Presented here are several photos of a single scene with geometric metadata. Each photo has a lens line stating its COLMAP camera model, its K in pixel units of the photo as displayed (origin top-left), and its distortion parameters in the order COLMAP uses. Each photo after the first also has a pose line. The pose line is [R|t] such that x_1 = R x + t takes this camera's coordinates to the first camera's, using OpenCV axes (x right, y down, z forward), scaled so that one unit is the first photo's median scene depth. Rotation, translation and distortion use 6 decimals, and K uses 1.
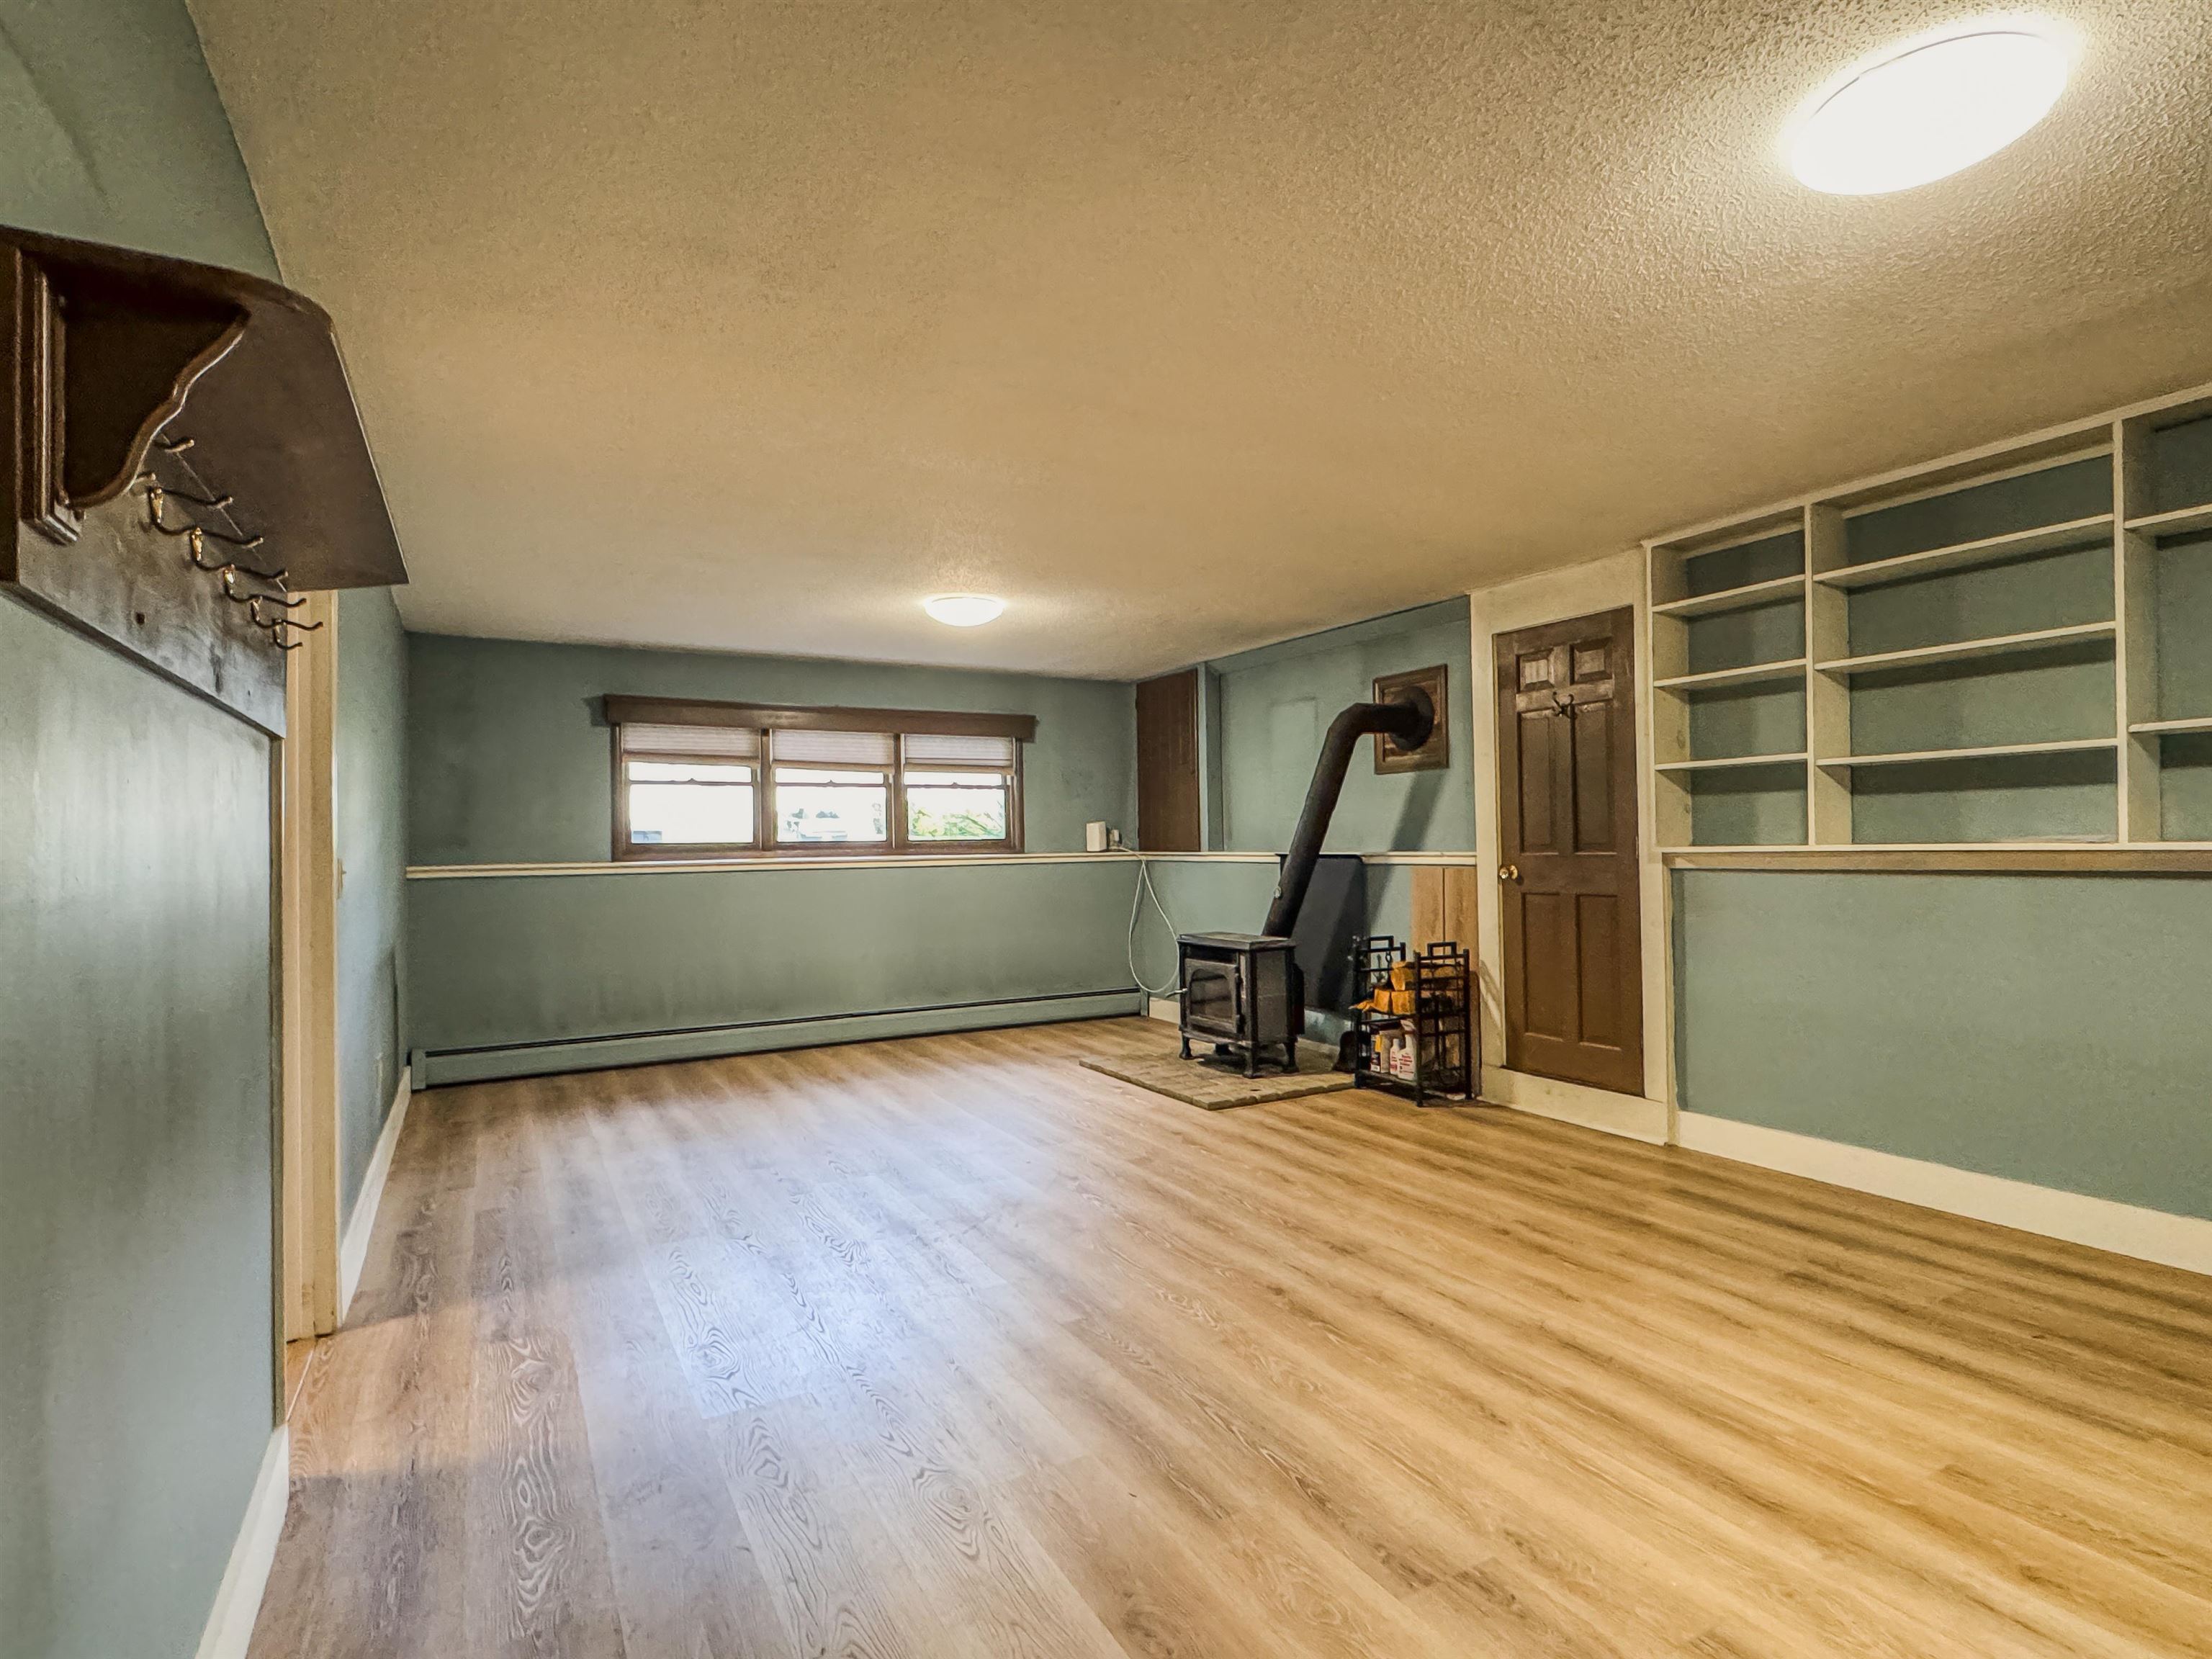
lens RADIAL K [[1109.9, 0, 1105.3], [0, 1109.9, 830.0], [0, 0, 1]] dist [-0.003322, 0.001017]
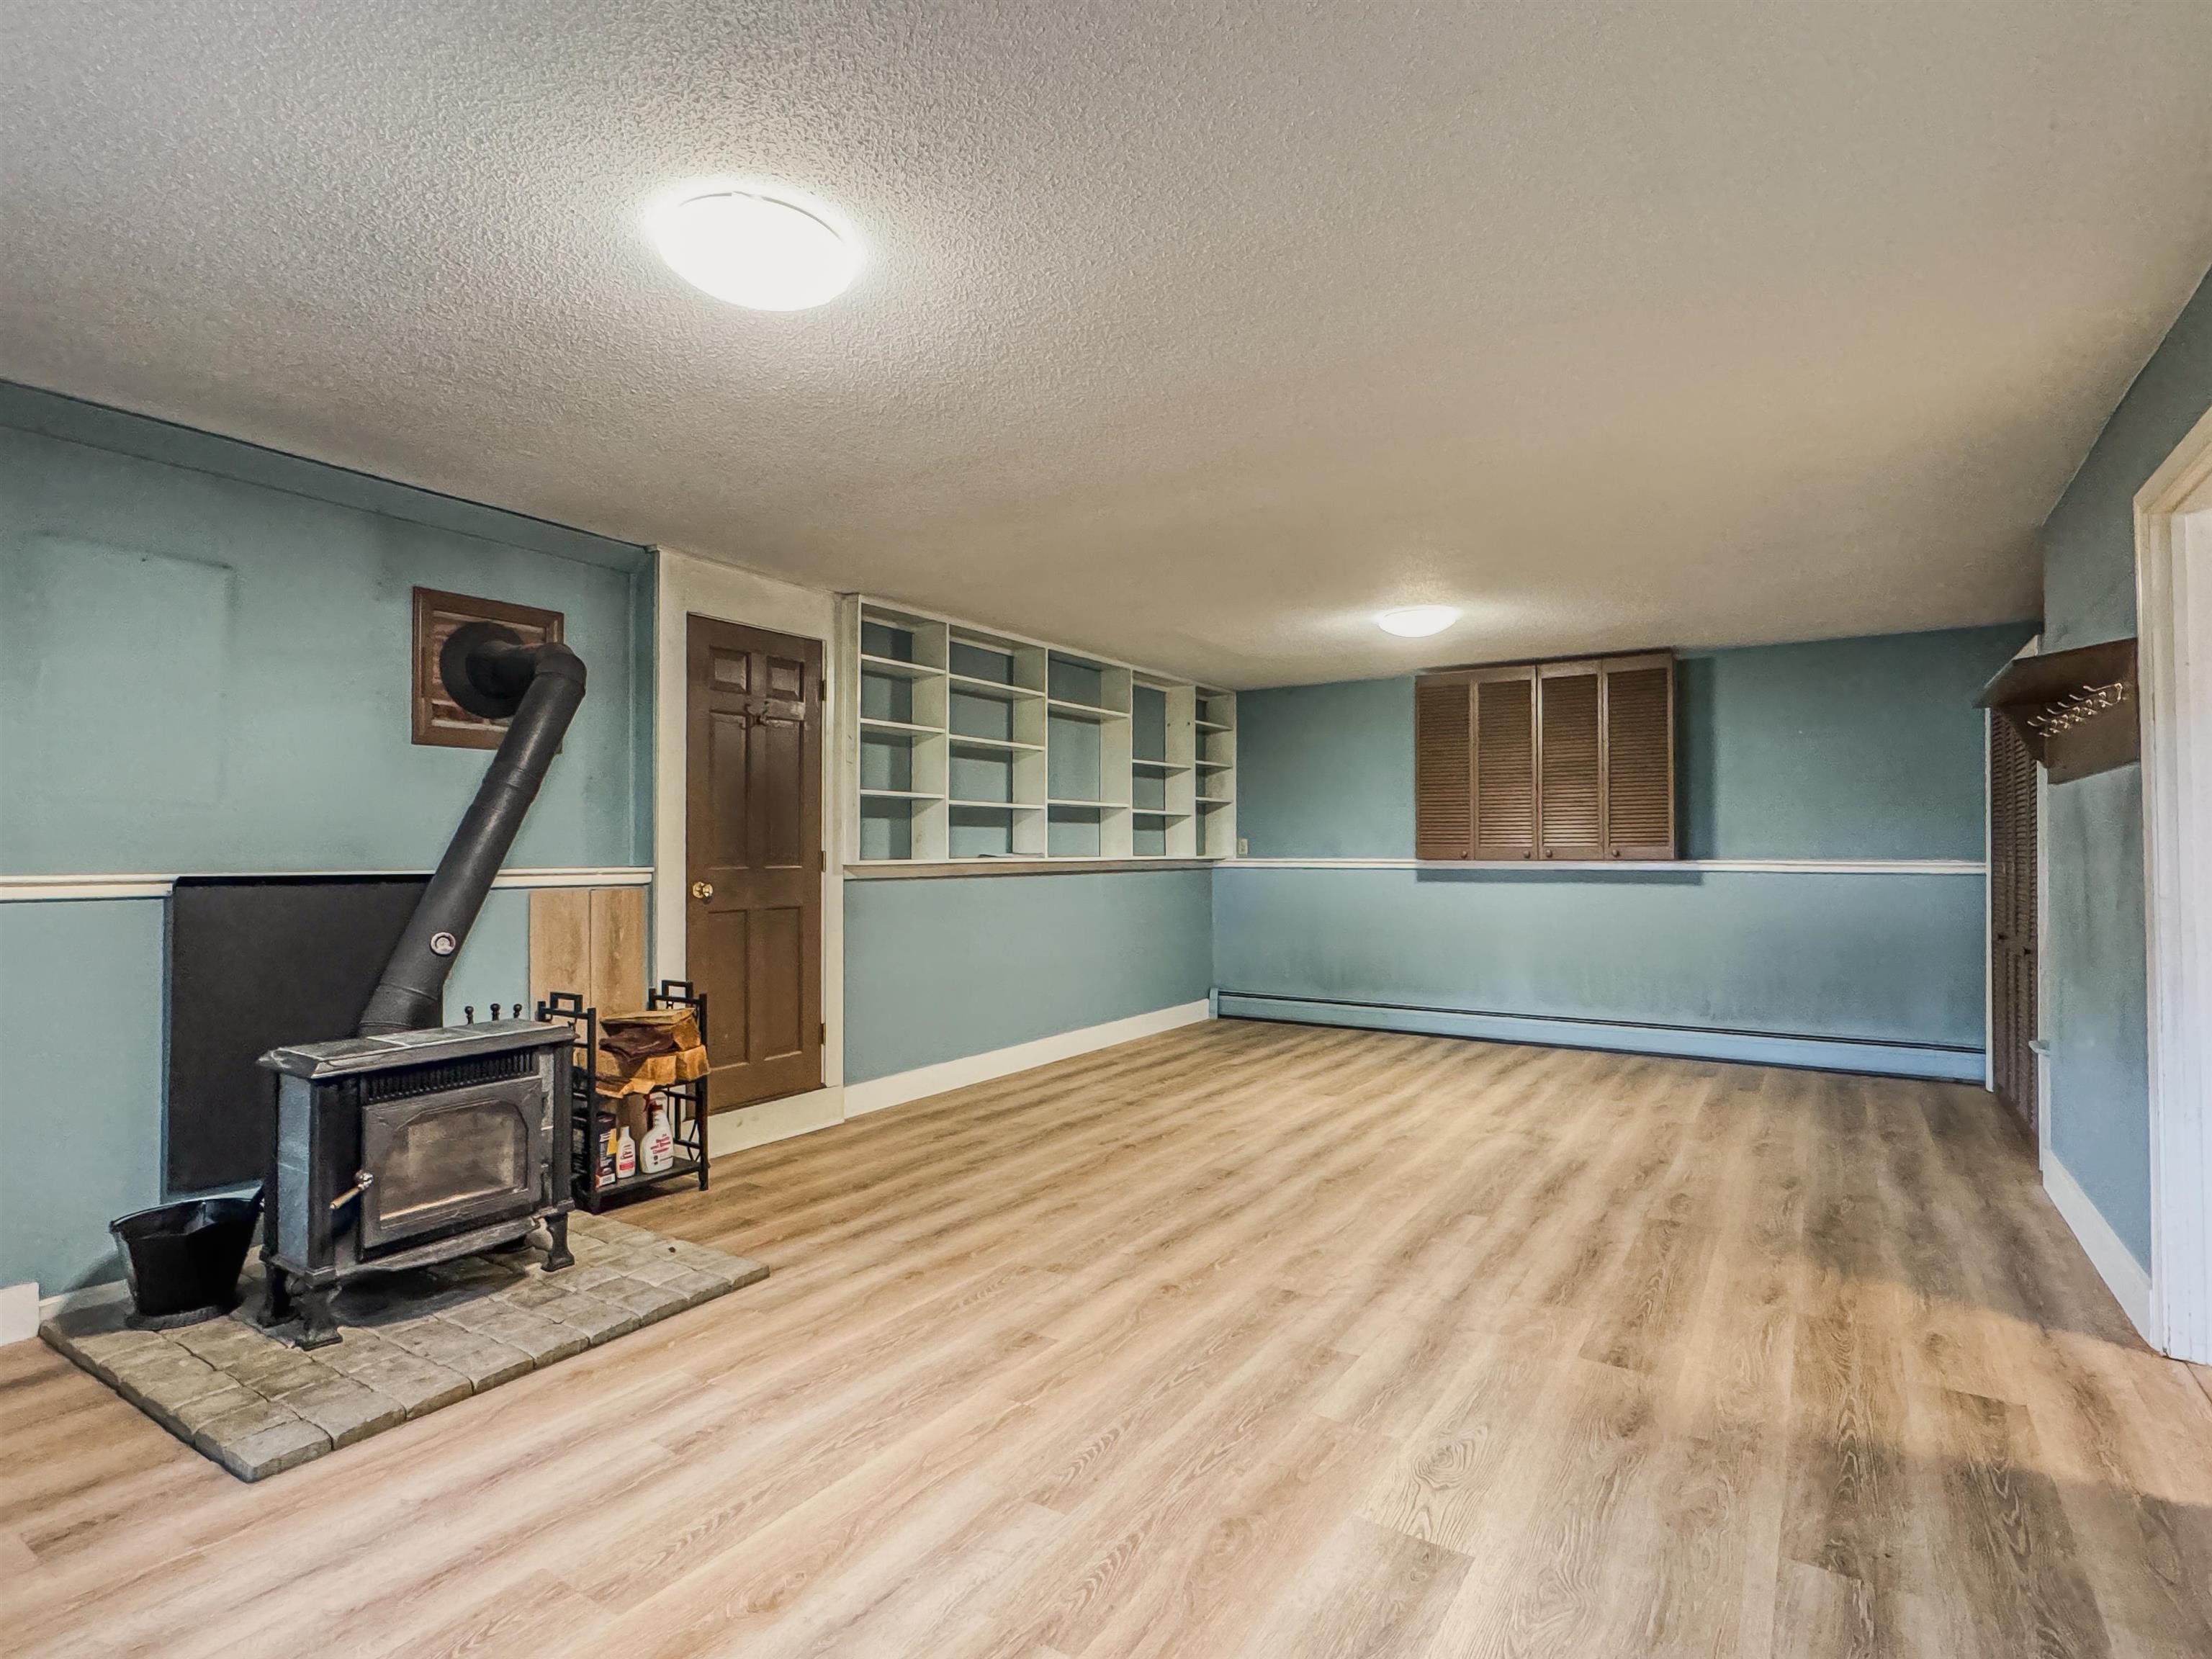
lens RADIAL K [[1109.9, 0, 1105.3], [0, 1109.9, 830.0], [0, 0, 1]] dist [-0.003322, 0.001017]
pose [[-0.459146, 0.032511, 0.887766, -0.693640], [-0.002138, 0.999287, -0.037700, 0.028262], [-0.888358, -0.019208, -0.458749, 1.387579]]
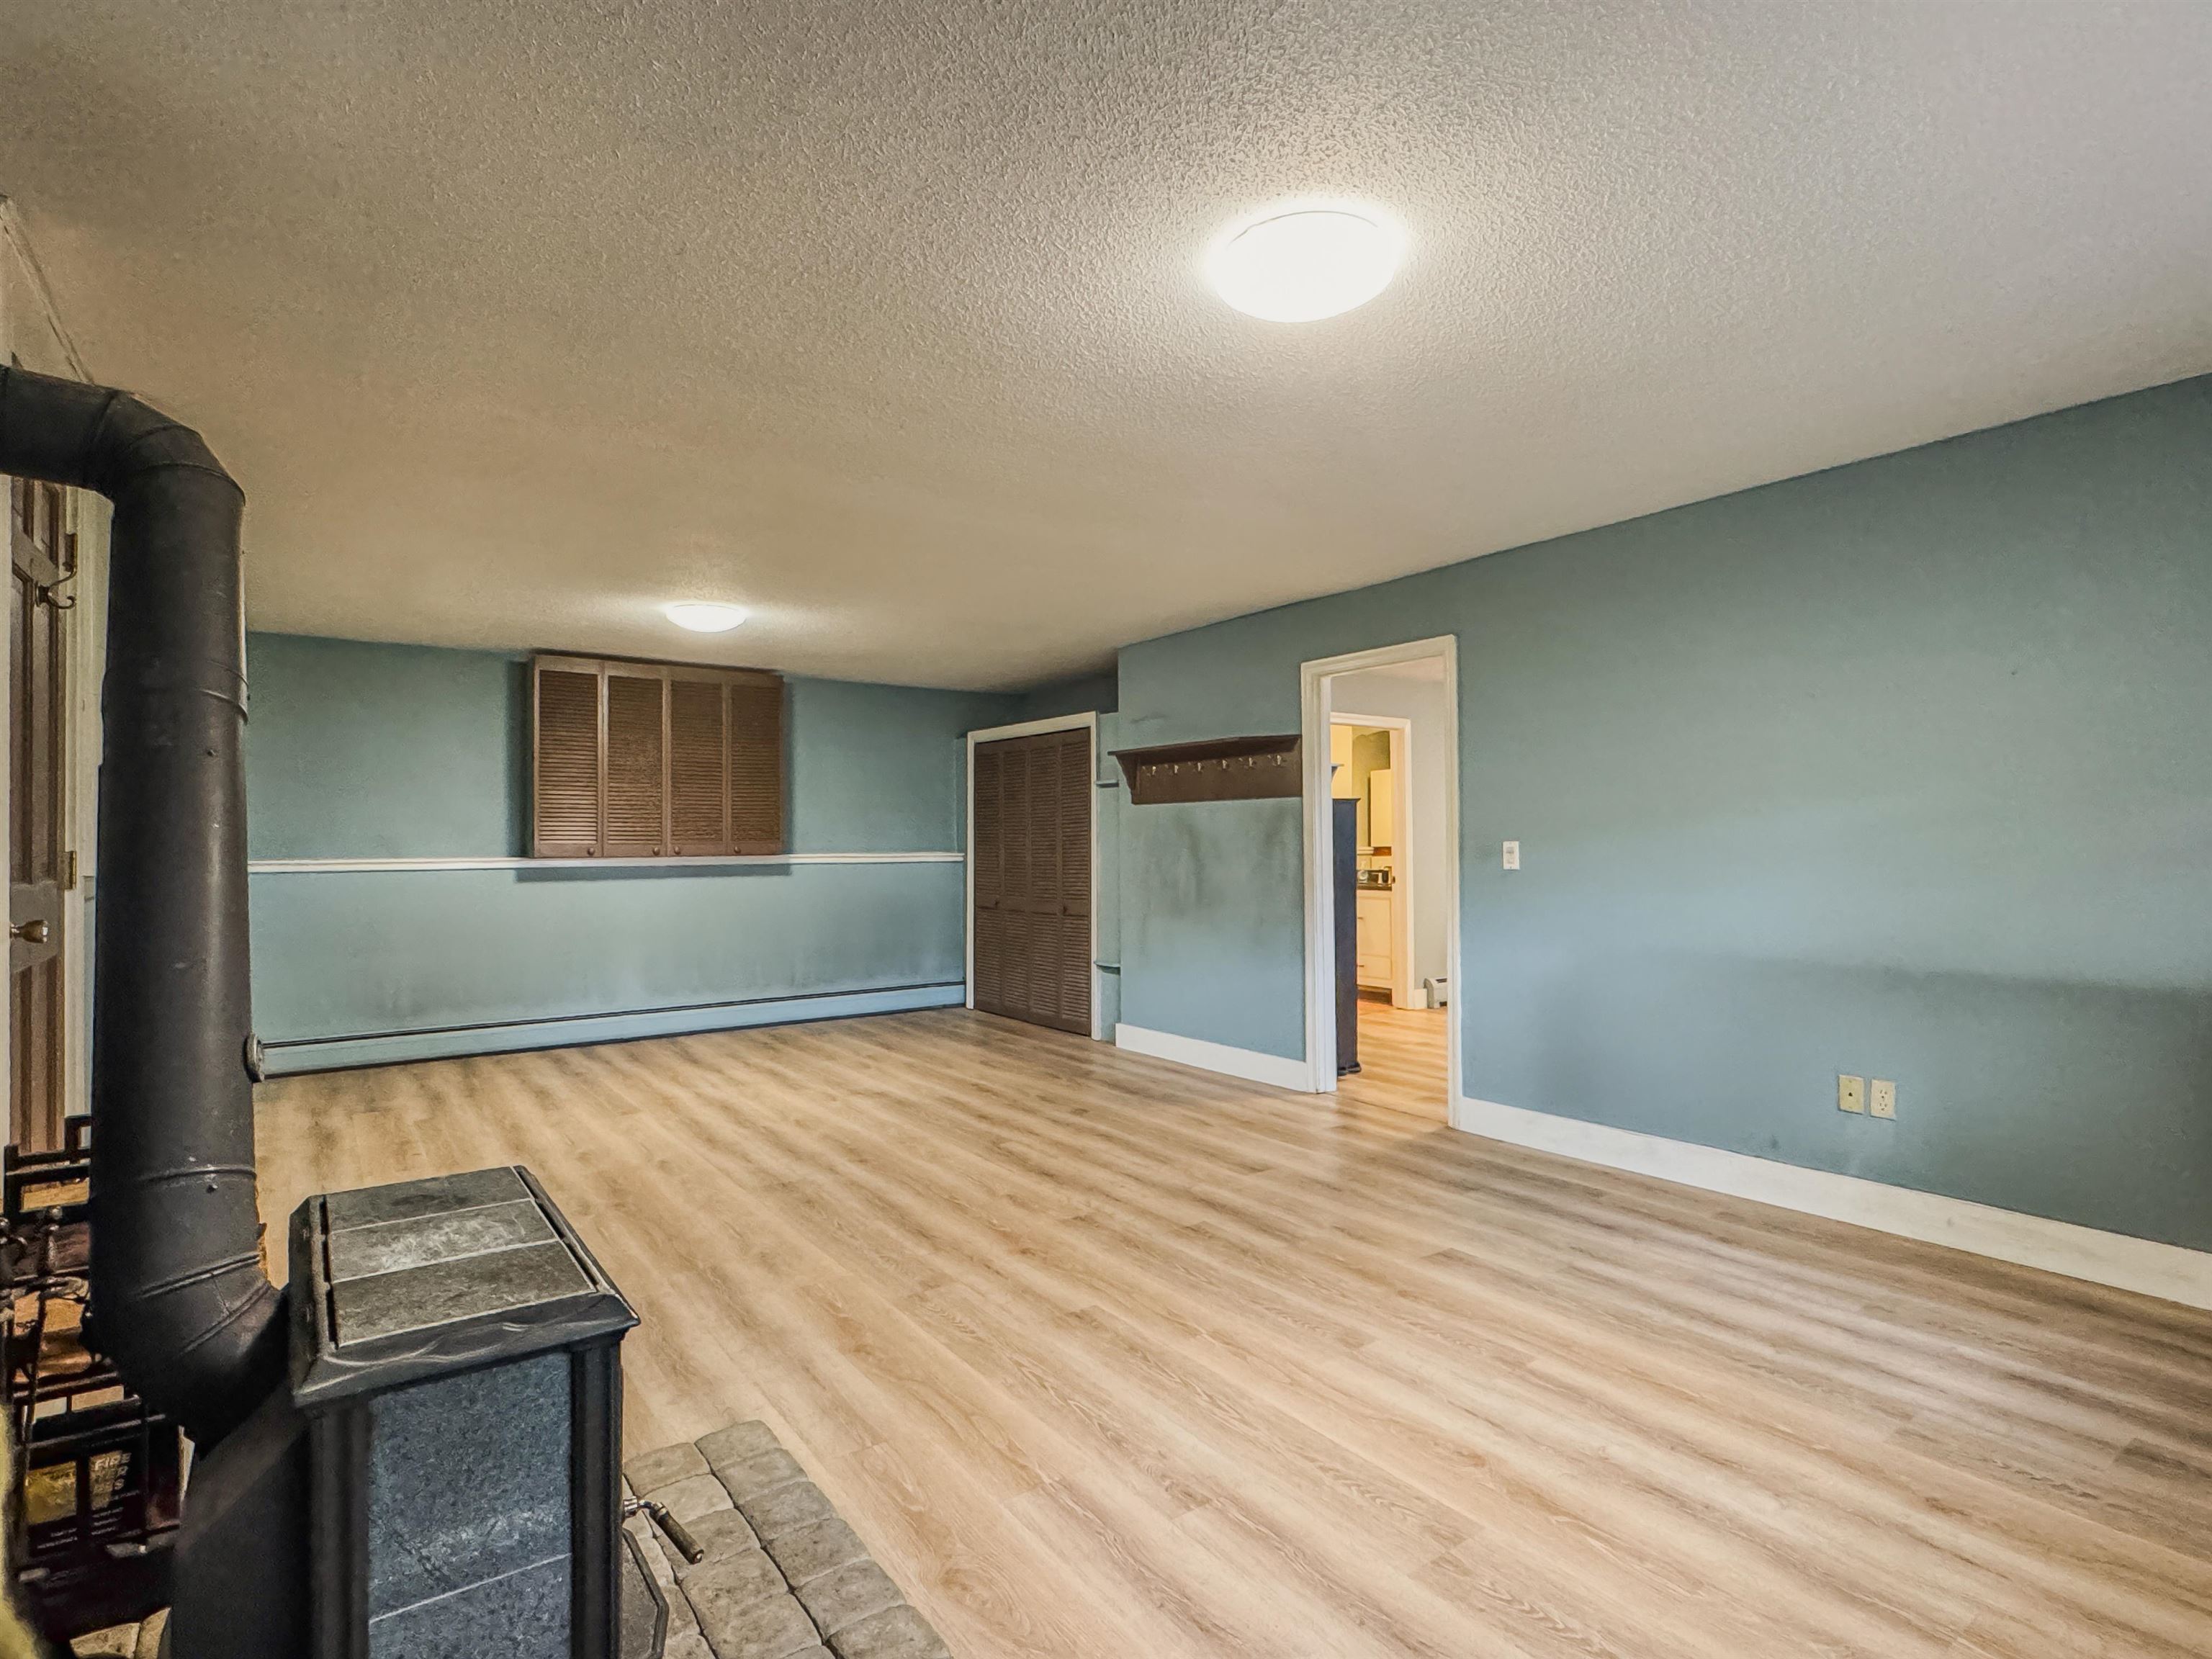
lens RADIAL K [[1109.9, 0, 1105.3], [0, 1109.9, 830.0], [0, 0, 1]] dist [-0.003322, 0.001017]
pose [[-0.993743, 0.021085, -0.109687, -0.004677], [0.023718, 0.999460, -0.022759, 0.023495], [0.109148, -0.025218, -0.993706, 1.817593]]
